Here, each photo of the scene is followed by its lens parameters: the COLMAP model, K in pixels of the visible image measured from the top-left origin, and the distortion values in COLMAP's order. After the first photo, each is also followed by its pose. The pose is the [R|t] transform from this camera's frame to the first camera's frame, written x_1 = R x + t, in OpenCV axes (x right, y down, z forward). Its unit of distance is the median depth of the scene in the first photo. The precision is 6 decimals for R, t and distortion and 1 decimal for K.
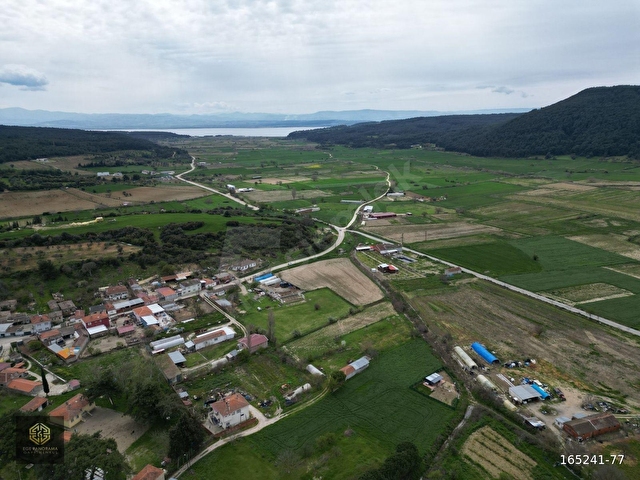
lens RADIAL K [[443.5, 0, 318.0], [0, 443.5, 240.5], [0, 0, 1]] dist [0.092046, -0.090456]
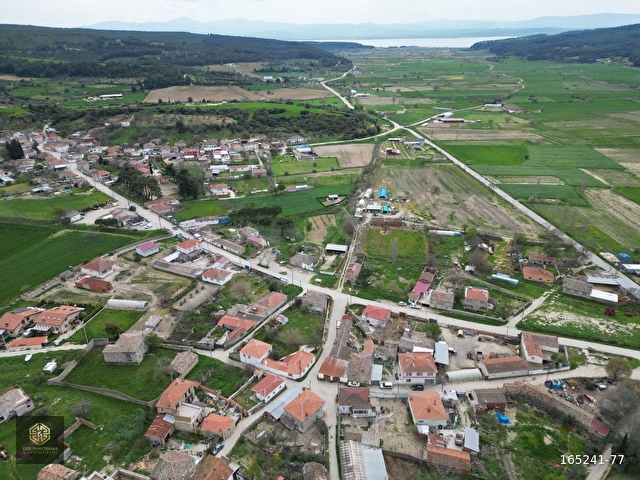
lens RADIAL K [[443.5, 0, 318.0], [0, 443.5, 240.5], [0, 0, 1]] dist [0.092046, -0.090456]
pose [[0.913411, 0.175157, -0.367424, 0.475310], [-0.108435, 0.974767, 0.195120, 0.083723], [0.392329, -0.138383, 0.909356, -0.314612]]
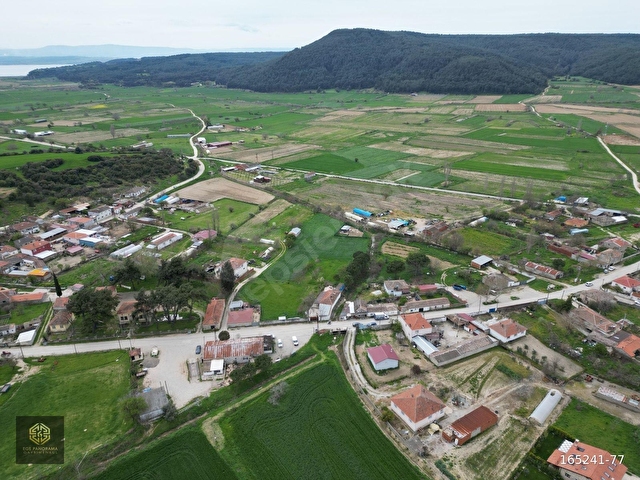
lens RADIAL K [[443.5, 0, 318.0], [0, 443.5, 240.5], [0, 0, 1]] dist [0.092046, -0.090456]
pose [[0.873294, -0.182897, 0.451560, -0.284423], [0.126899, 0.980259, 0.151621, 0.060808], [-0.470377, -0.075107, 0.879263, -0.155701]]
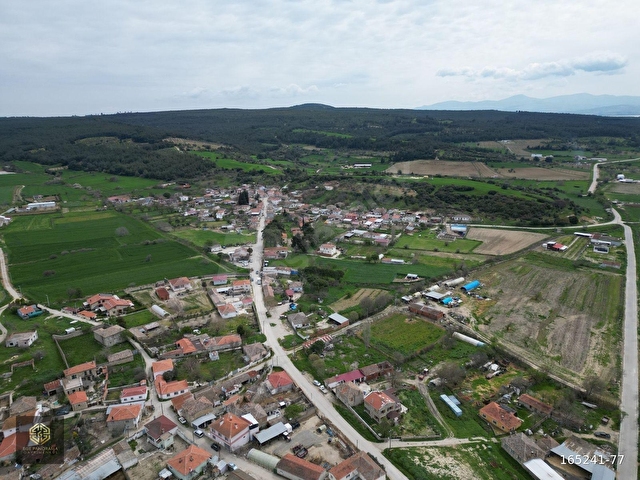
lens RADIAL K [[443.5, 0, 318.0], [0, 443.5, 240.5], [0, 0, 1]] dist [0.092046, -0.090456]
pose [[0.466052, 0.247215, -0.849518, 0.809883], [-0.221253, 0.962228, 0.158634, 0.000930], [0.856646, 0.114027, 0.503145, -0.069766]]
